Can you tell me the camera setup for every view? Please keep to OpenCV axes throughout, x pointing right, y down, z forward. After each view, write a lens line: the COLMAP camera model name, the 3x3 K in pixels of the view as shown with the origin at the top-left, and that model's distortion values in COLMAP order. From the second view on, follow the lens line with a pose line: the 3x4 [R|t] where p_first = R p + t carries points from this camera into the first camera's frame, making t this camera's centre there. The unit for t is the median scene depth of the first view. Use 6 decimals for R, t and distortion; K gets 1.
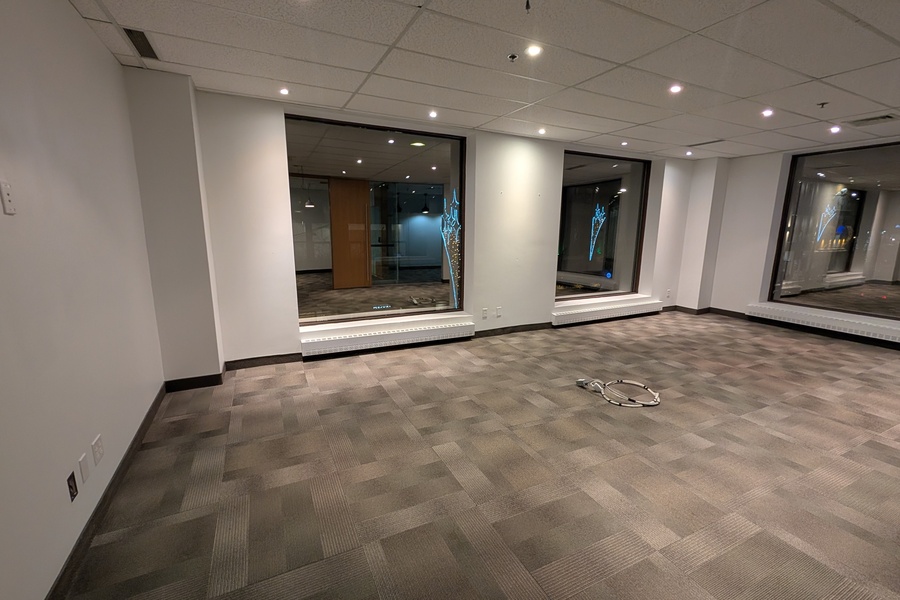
lens RADIAL K [[386.8, 0, 451.5], [0, 386.8, 304.1], [0, 0, 1]] dist [-0.002265, 0.000462]
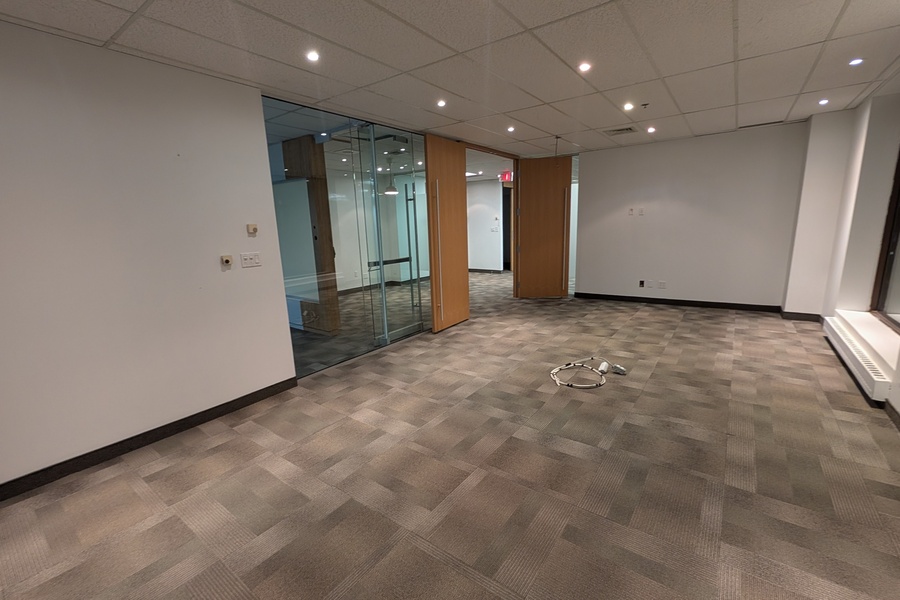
lens RADIAL K [[386.8, 0, 447.9], [0, 386.8, 300.8], [0, 0, 1]] dist [-0.002265, 0.000462]
pose [[-0.890234, 0.112021, -0.441513, 1.133463], [-0.060632, 0.931521, 0.358599, -0.293661], [0.451449, 0.346007, -0.822480, 1.523276]]
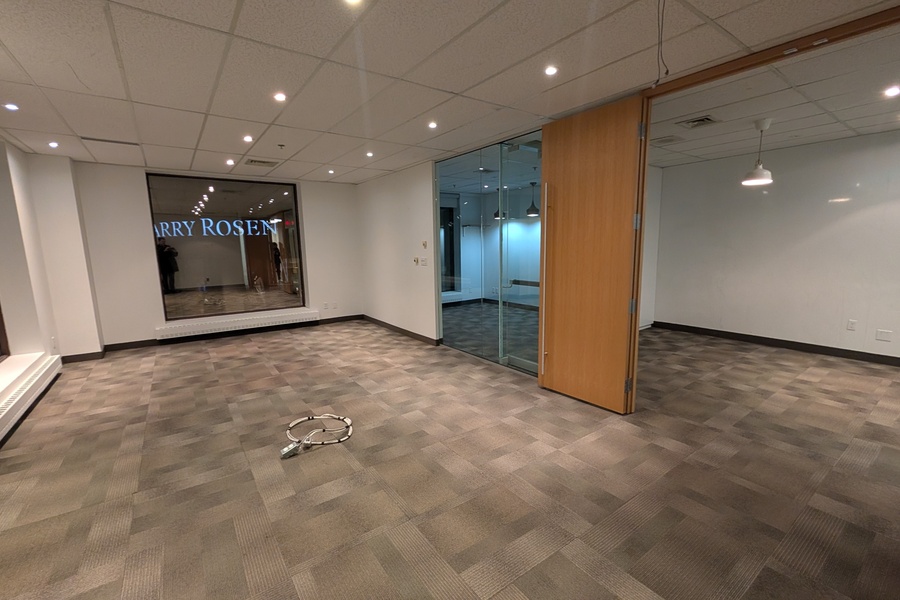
lens RADIAL K [[386.8, 0, 449.8], [0, 386.8, 300.9], [0, 0, 1]] dist [-0.002265, 0.000462]
pose [[-0.161731, -0.151227, 0.975179, -0.391554], [0.204290, 0.961651, 0.183010, -0.147495], [-0.965458, 0.228817, -0.124635, 0.704281]]
